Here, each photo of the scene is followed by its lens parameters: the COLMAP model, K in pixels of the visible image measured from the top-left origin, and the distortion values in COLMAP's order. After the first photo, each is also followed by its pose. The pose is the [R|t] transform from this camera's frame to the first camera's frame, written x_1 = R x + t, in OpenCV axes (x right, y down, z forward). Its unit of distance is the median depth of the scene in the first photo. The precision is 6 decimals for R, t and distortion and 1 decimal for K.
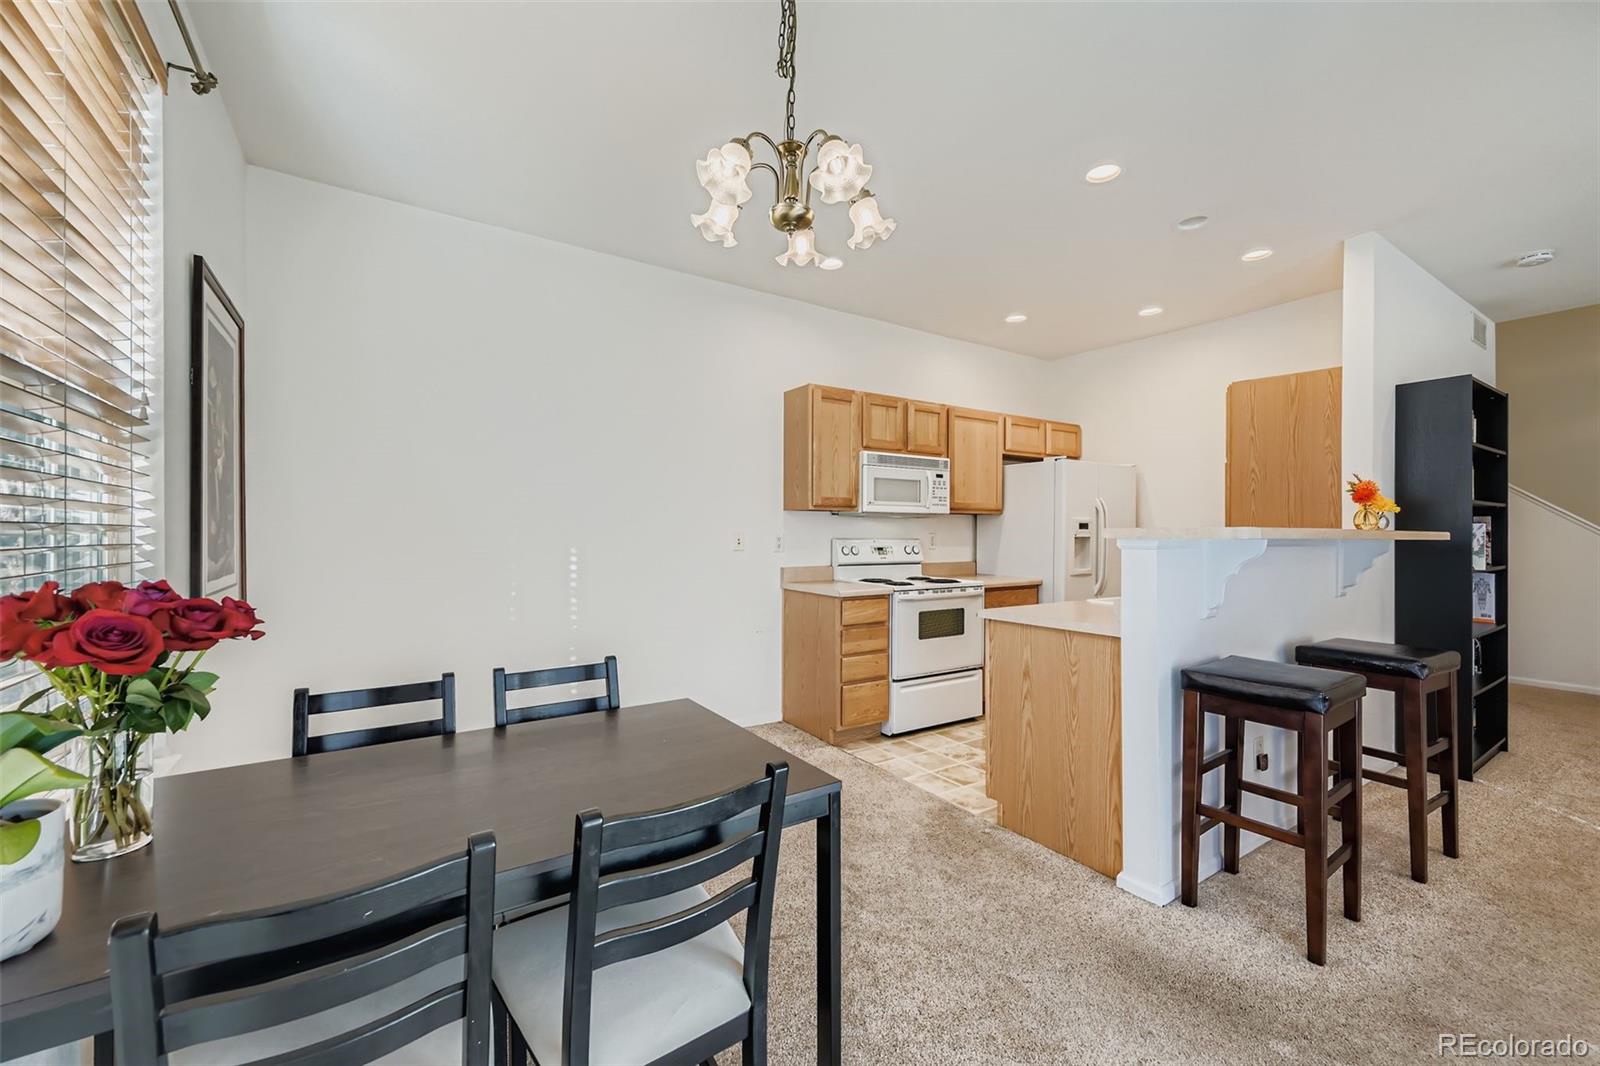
lens RADIAL K [[639.2, 0, 810.6], [0, 639.2, 527.7], [0, 0, 1]] dist [-0.003479, 0.001274]
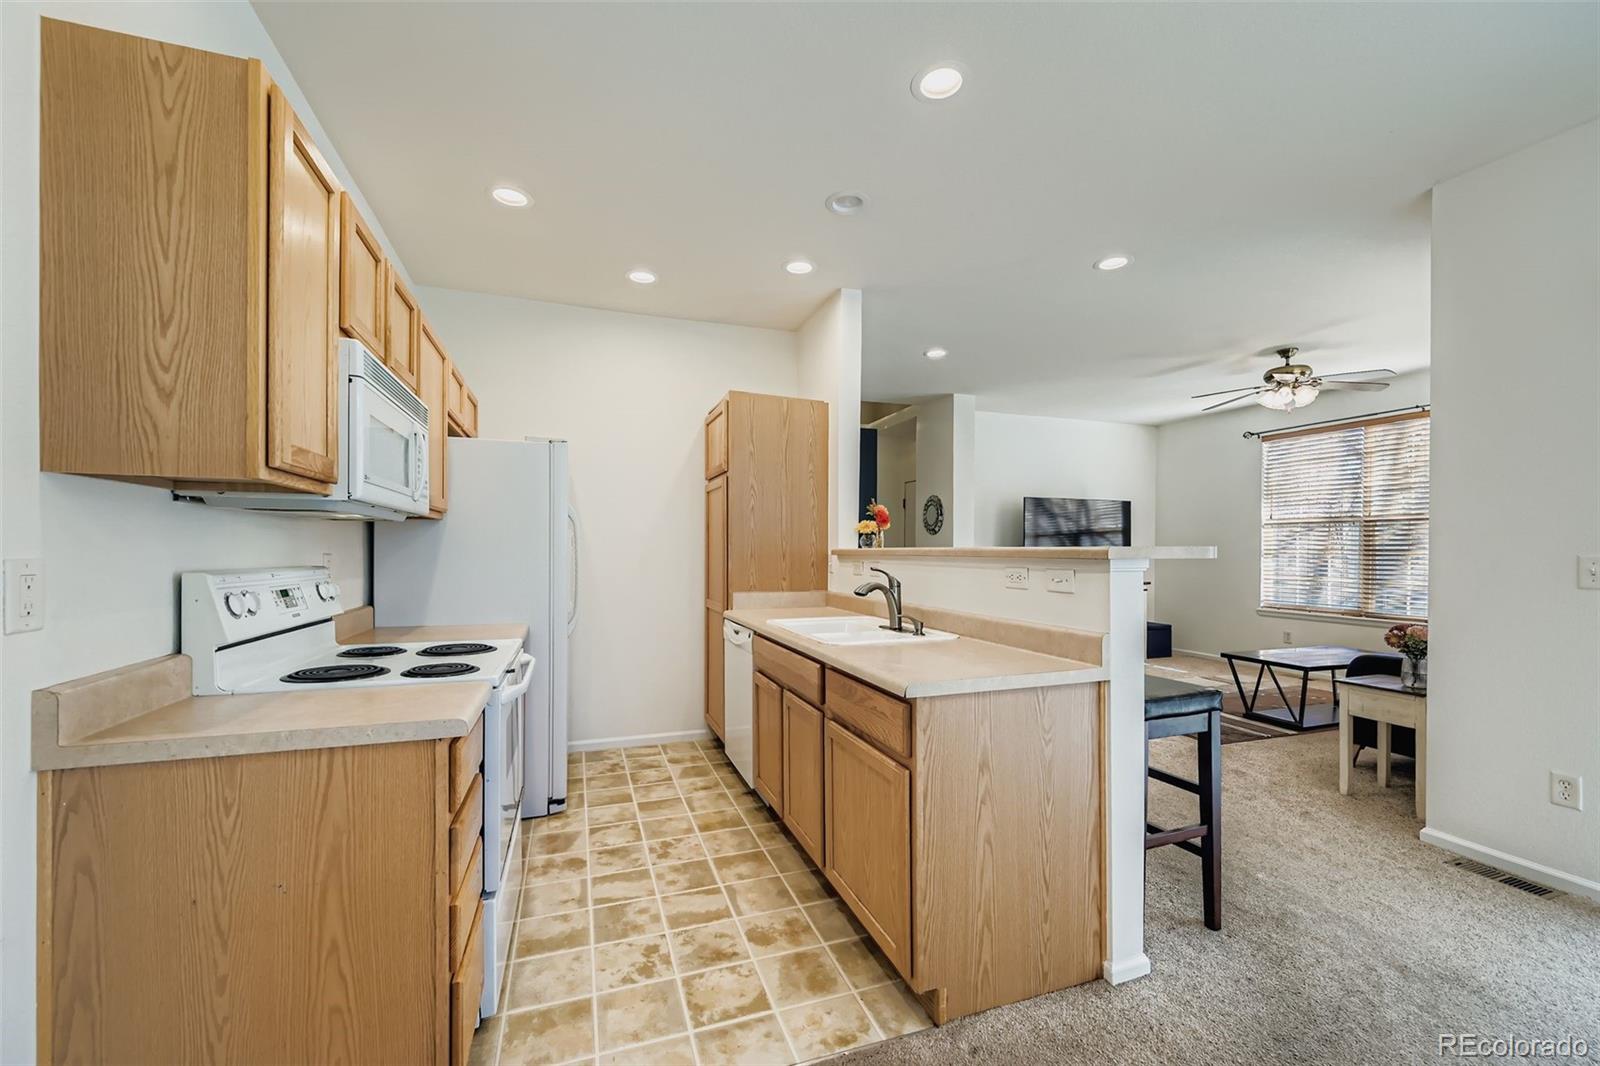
lens RADIAL K [[639.2, 0, 799.0], [0, 639.2, 556.3], [0, 0, 1]] dist [-0.003479, 0.001274]
pose [[0.248024, -0.011632, 0.968684, -0.278238], [-0.005014, 0.999899, 0.013290, 0.003942], [-0.968741, -0.008153, 0.247940, 0.822786]]
